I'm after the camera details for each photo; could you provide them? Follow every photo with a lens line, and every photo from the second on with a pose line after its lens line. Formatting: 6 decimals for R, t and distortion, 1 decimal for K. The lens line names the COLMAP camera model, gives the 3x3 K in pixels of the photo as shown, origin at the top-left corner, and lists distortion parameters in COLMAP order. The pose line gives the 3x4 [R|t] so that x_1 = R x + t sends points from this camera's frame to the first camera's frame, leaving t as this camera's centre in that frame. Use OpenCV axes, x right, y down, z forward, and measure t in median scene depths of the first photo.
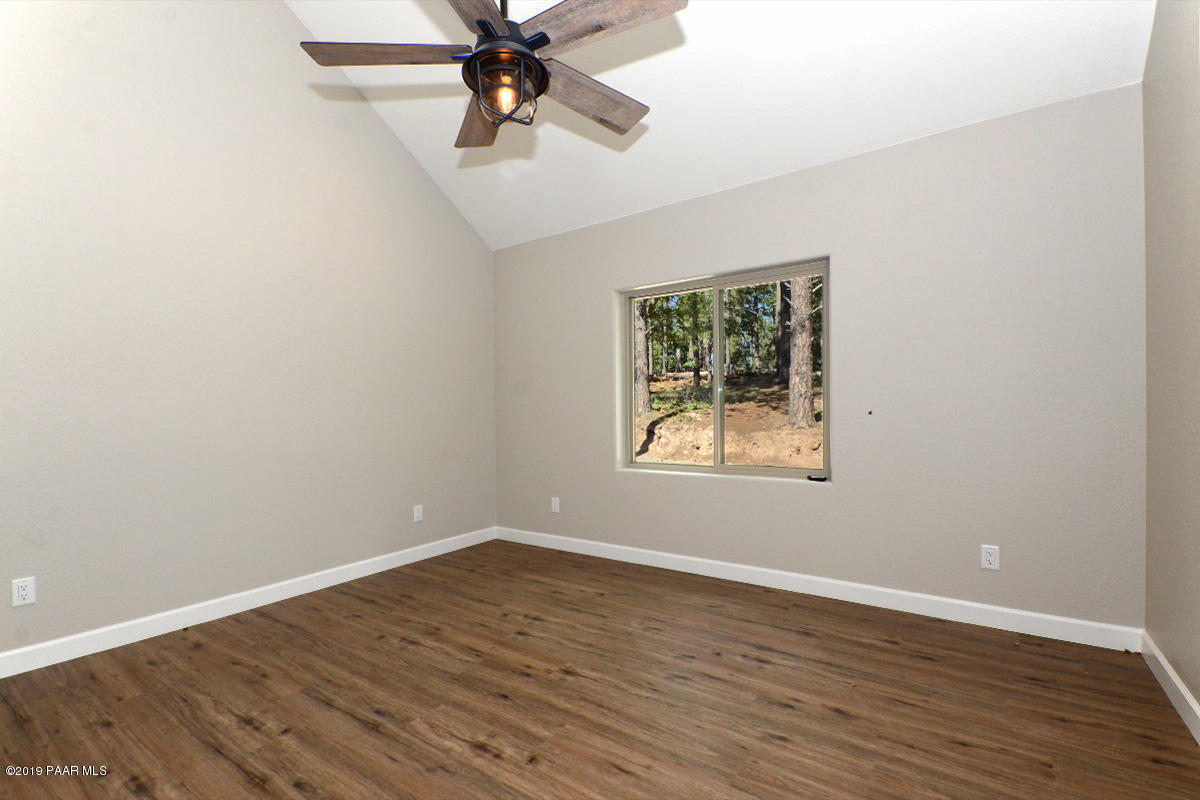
lens RADIAL K [[526.1, 0, 597.8], [0, 526.1, 402.4], [0, 0, 1]] dist [-0.013782, -0.002786]
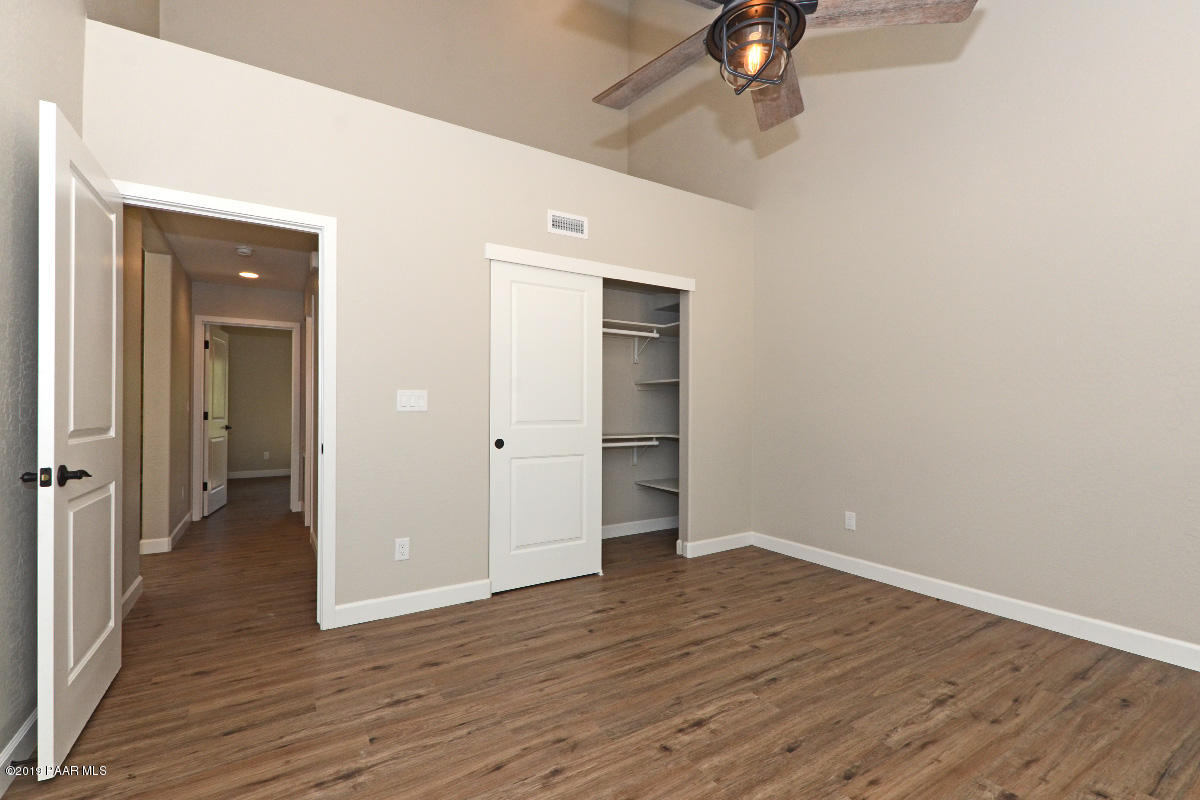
lens RADIAL K [[526.1, 0, 603.6], [0, 526.1, 399.8], [0, 0, 1]] dist [-0.013782, -0.002786]
pose [[-0.388259, 0.003717, -0.921543, 0.682736], [0.016109, 0.999866, -0.002754, -0.004728], [0.921410, -0.015914, -0.388267, 1.015358]]
